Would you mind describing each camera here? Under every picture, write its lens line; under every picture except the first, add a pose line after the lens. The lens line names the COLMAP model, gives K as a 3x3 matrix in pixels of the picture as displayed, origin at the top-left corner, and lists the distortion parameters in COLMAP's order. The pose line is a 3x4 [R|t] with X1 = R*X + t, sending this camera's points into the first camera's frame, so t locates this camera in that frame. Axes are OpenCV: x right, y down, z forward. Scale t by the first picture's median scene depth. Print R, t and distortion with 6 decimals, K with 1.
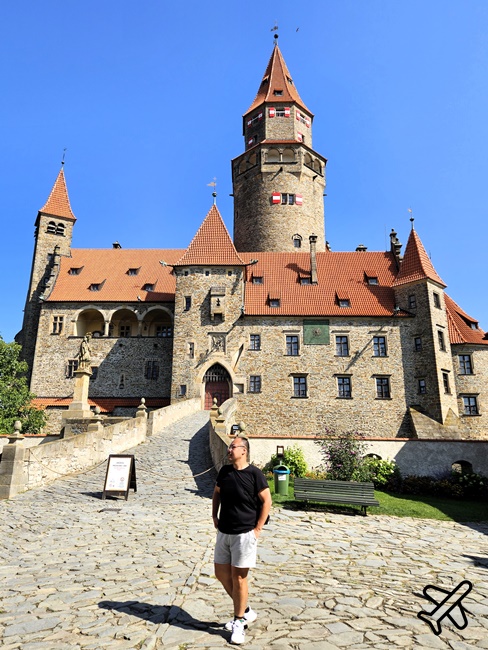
lens RADIAL K [[487.1, 0, 238.6], [0, 487.1, 309.3], [0, 0, 1]] dist [0.072788, -0.074543]
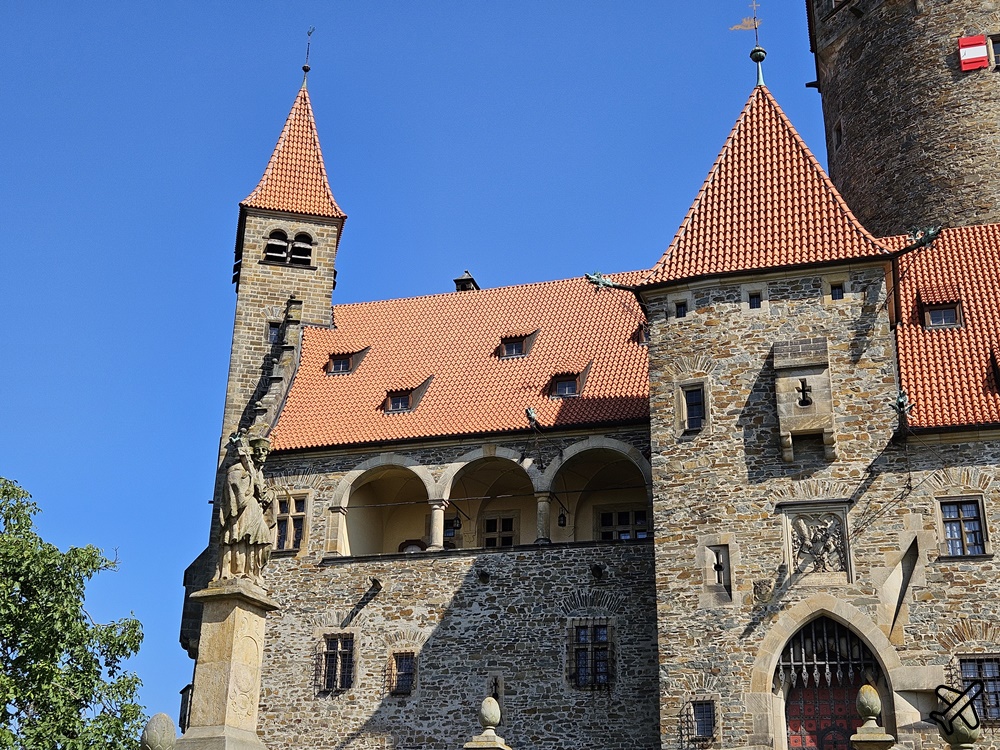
lens RADIAL K [[1330.0, 0, 503.2], [0, 1330.0, 369.3], [0, 0, 1]] dist [0.078561, -0.084388]
pose [[0.965531, -0.093824, -0.242789, -0.020890], [0.064277, 0.989832, -0.126894, 0.055101], [0.252226, 0.106914, 0.961744, 0.217123]]
